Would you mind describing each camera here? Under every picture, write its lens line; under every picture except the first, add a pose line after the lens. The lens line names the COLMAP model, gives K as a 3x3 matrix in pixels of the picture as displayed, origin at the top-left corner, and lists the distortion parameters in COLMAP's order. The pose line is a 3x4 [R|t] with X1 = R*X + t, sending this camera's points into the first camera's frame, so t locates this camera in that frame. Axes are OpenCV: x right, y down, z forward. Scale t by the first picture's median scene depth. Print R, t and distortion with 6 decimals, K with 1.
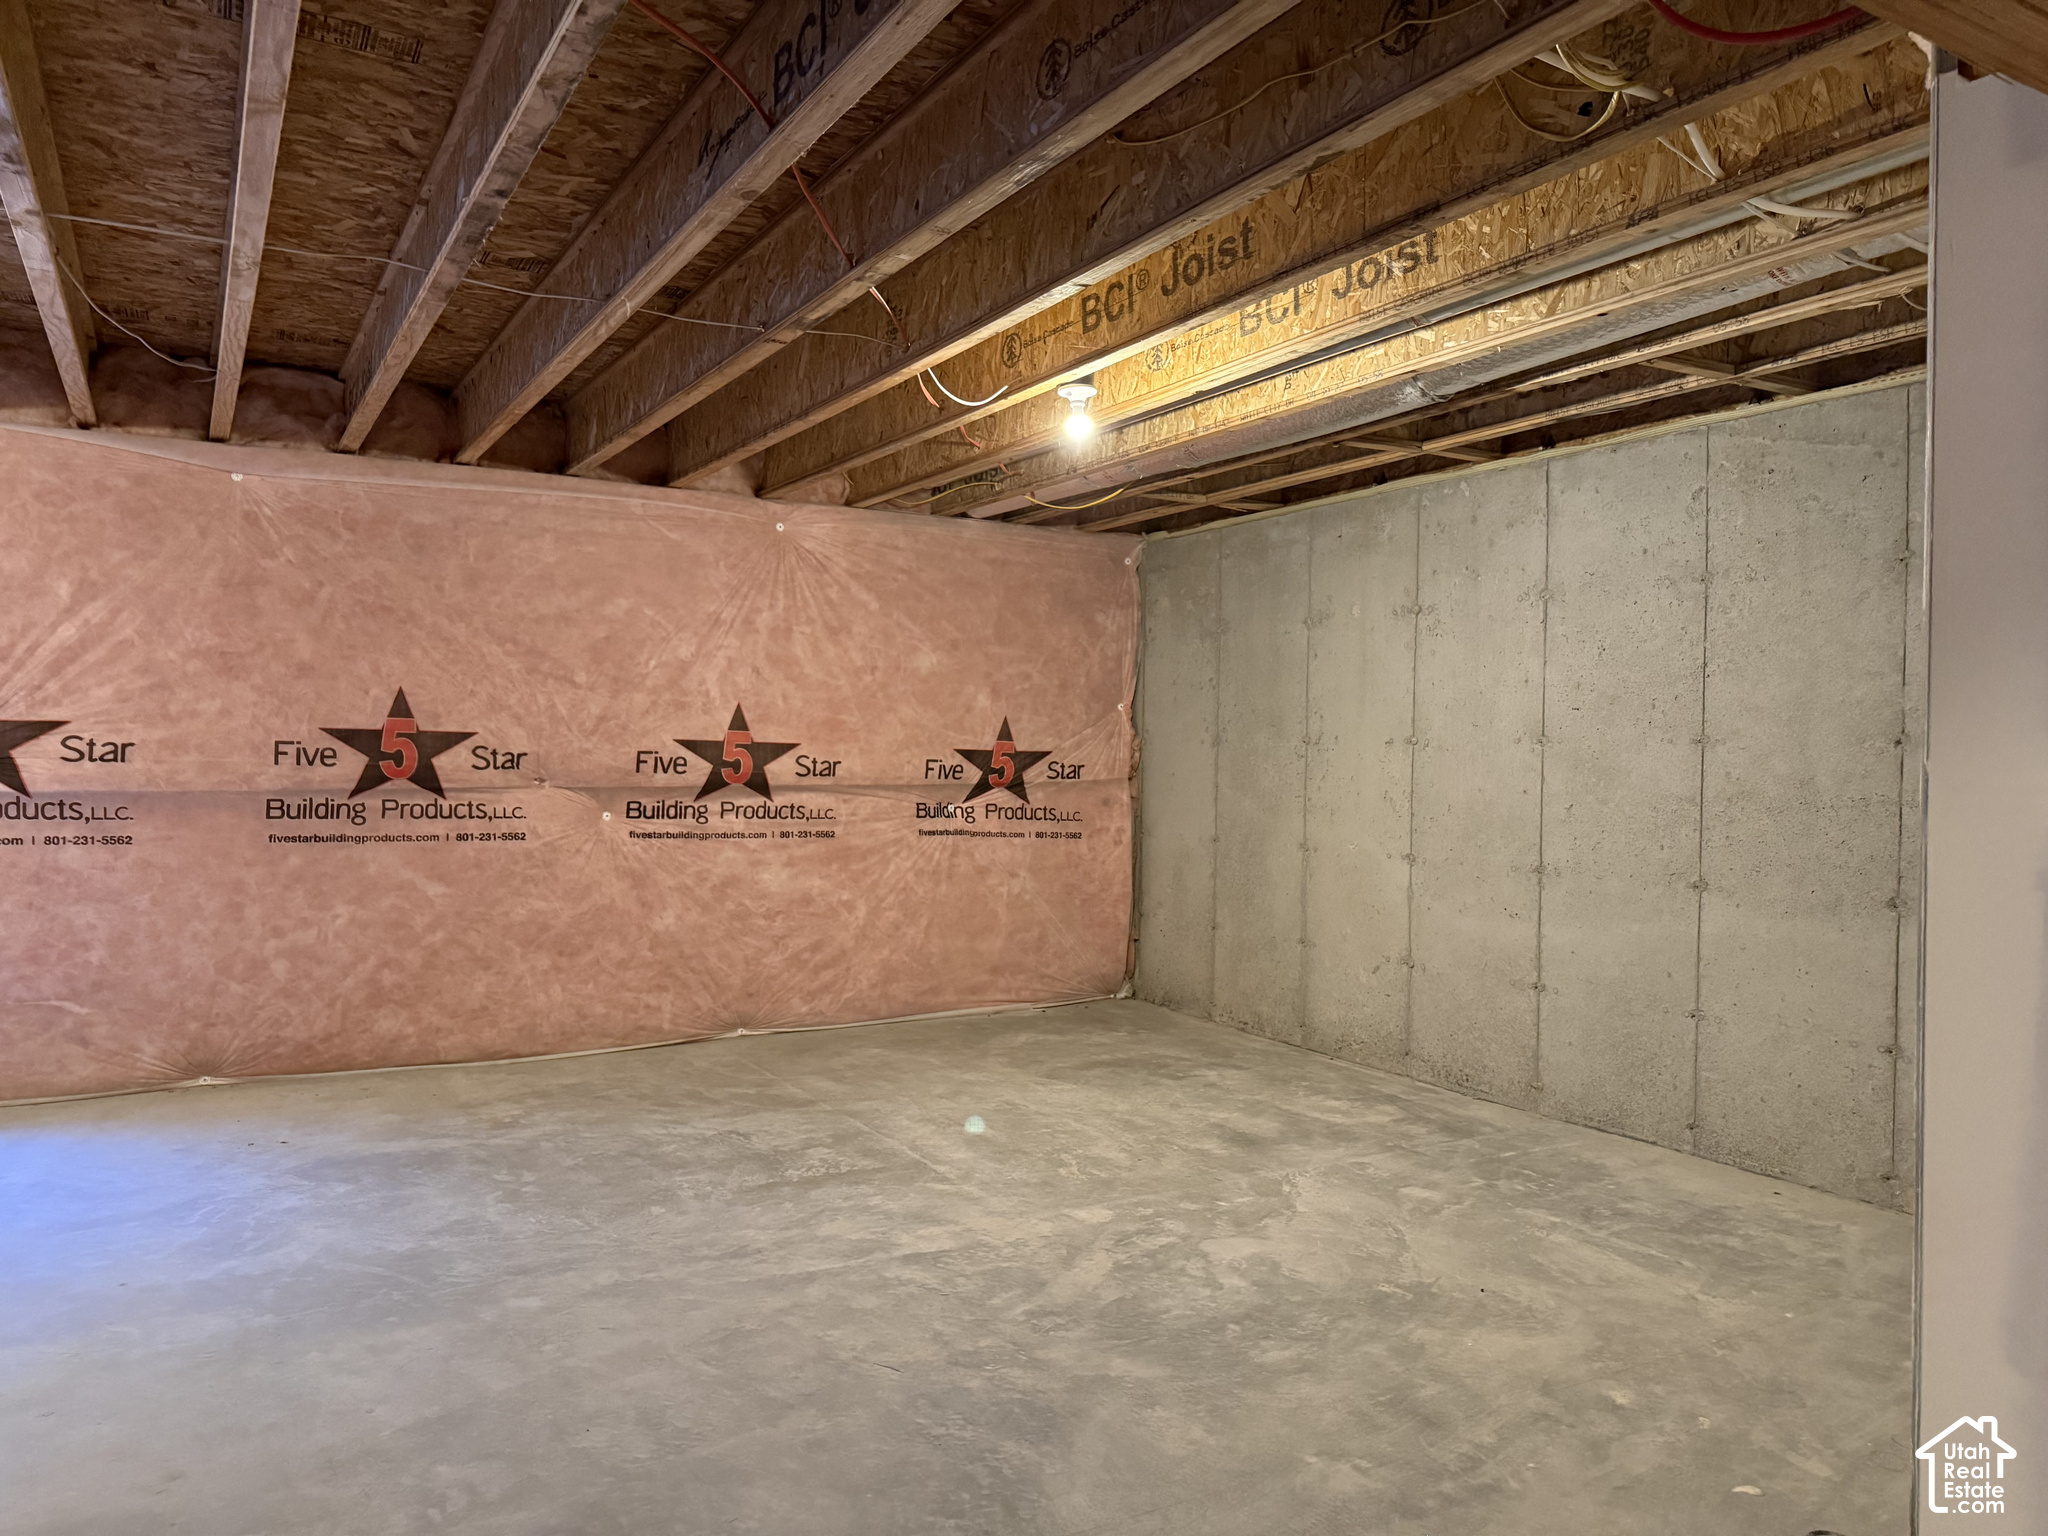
lens RADIAL K [[1450.8, 0, 1021.1], [0, 1450.8, 762.1], [0, 0, 1]] dist [0.014350, 0.001680]
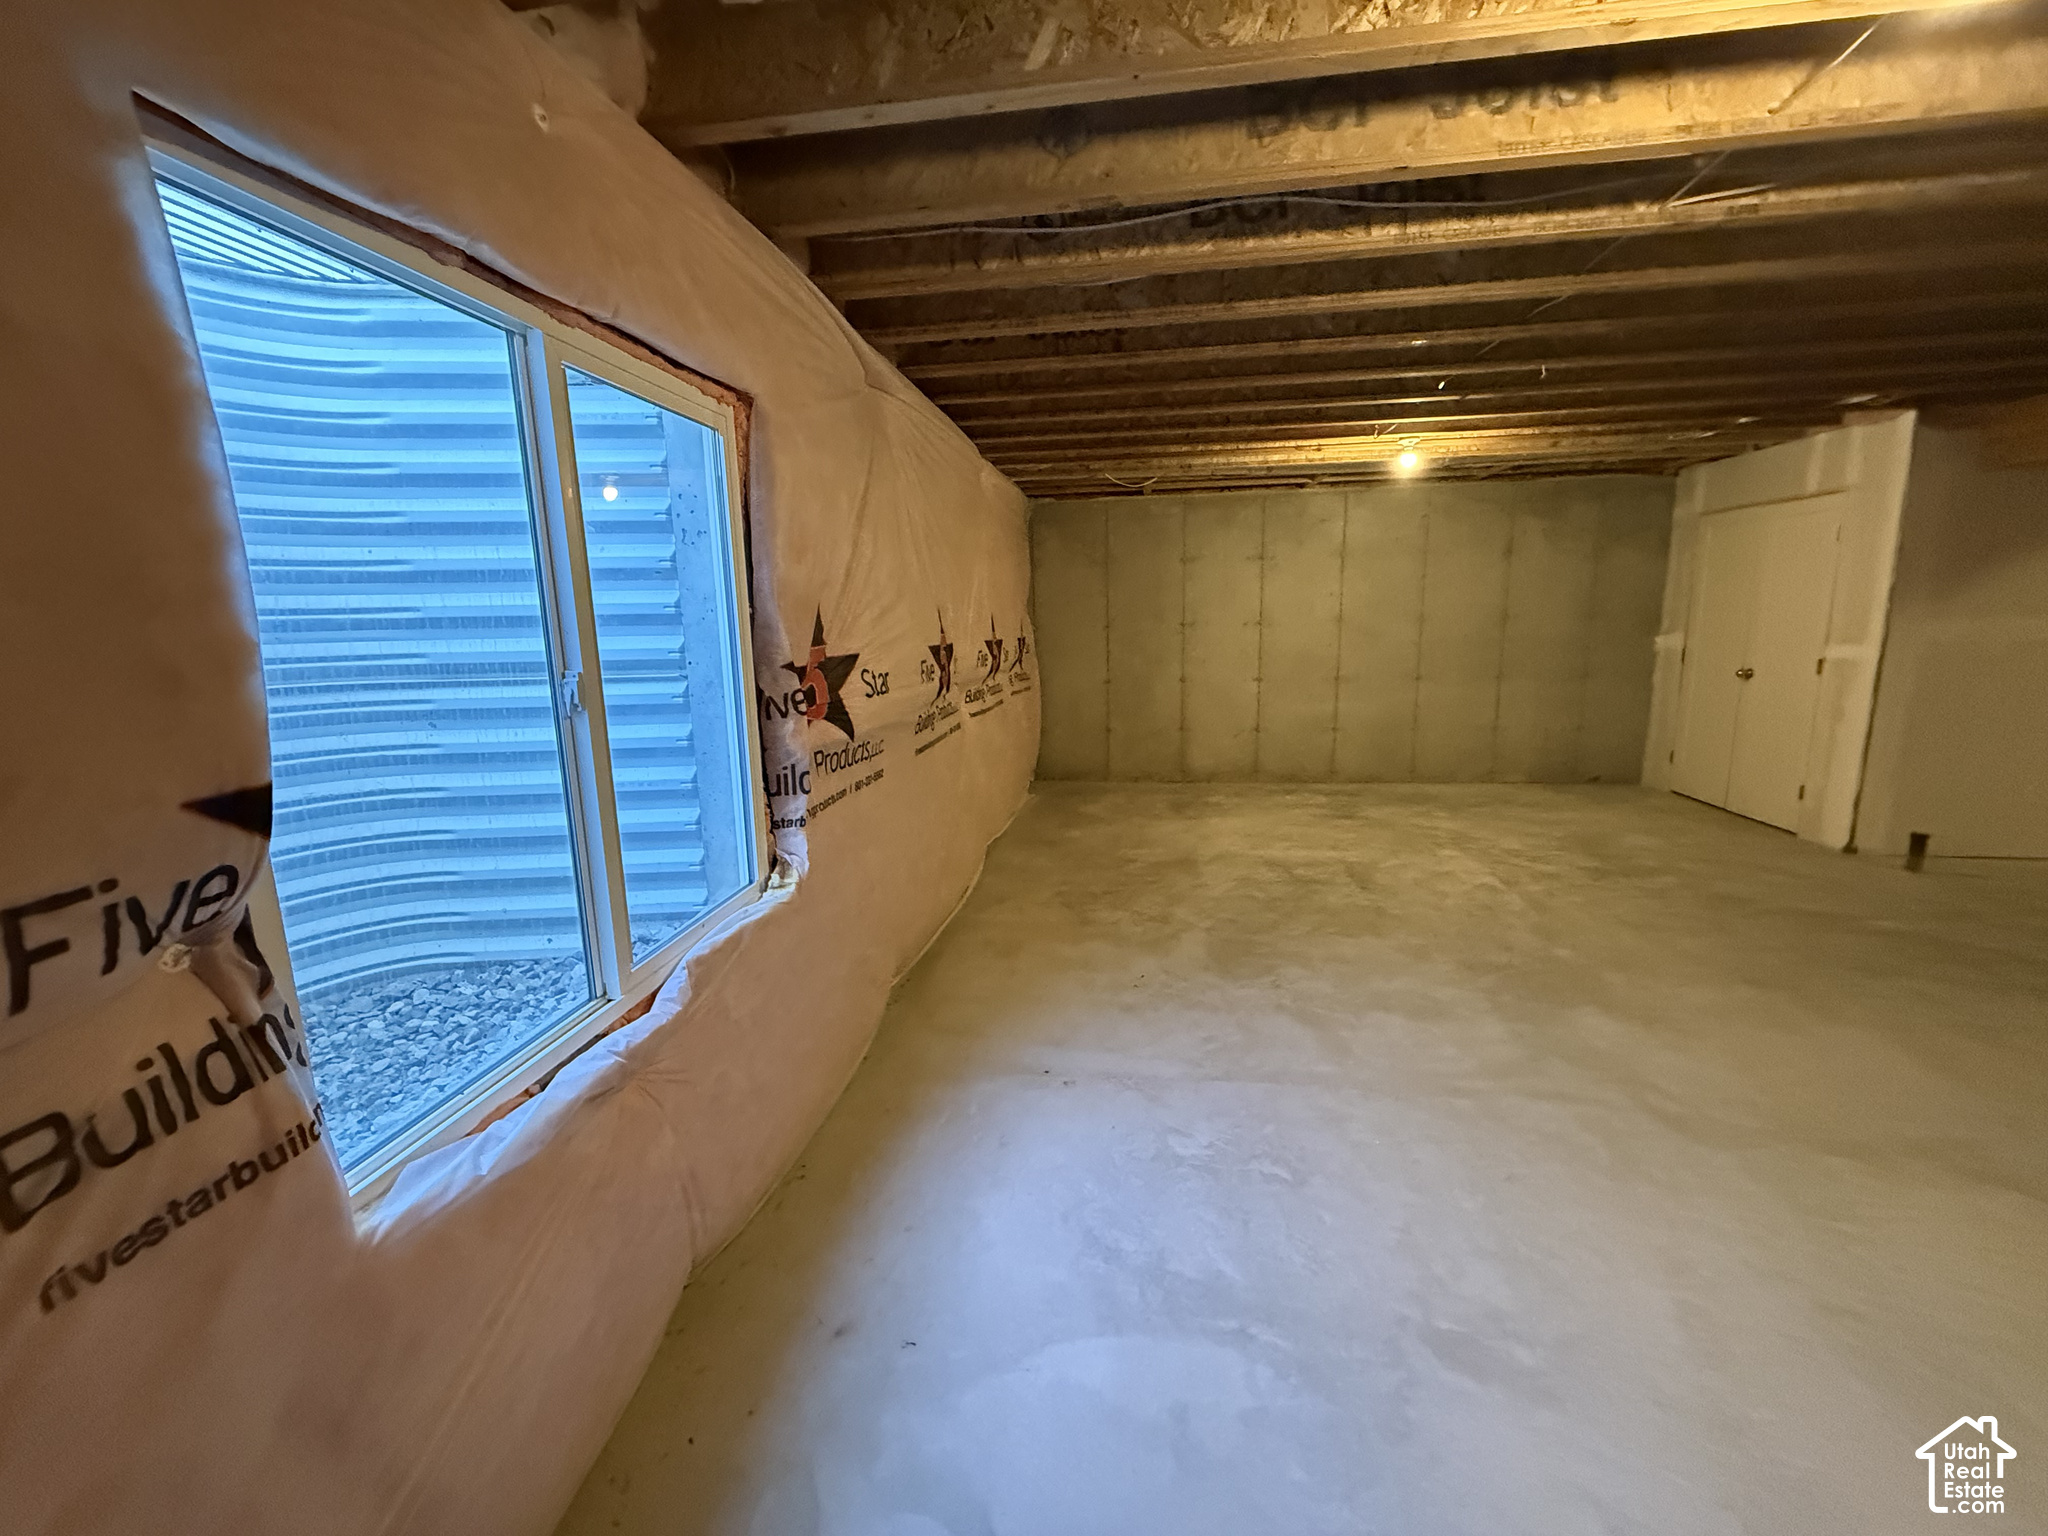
lens RADIAL K [[822.2, 0, 1024.5], [0, 822.2, 767.7], [0, 0, 1]] dist [0.001388, 0.000120]
pose [[0.613137, -0.170216, 0.771420, -0.954692], [0.037077, 0.981635, 0.187131, -0.047715], [-0.789106, -0.086135, 0.608188, 0.584153]]
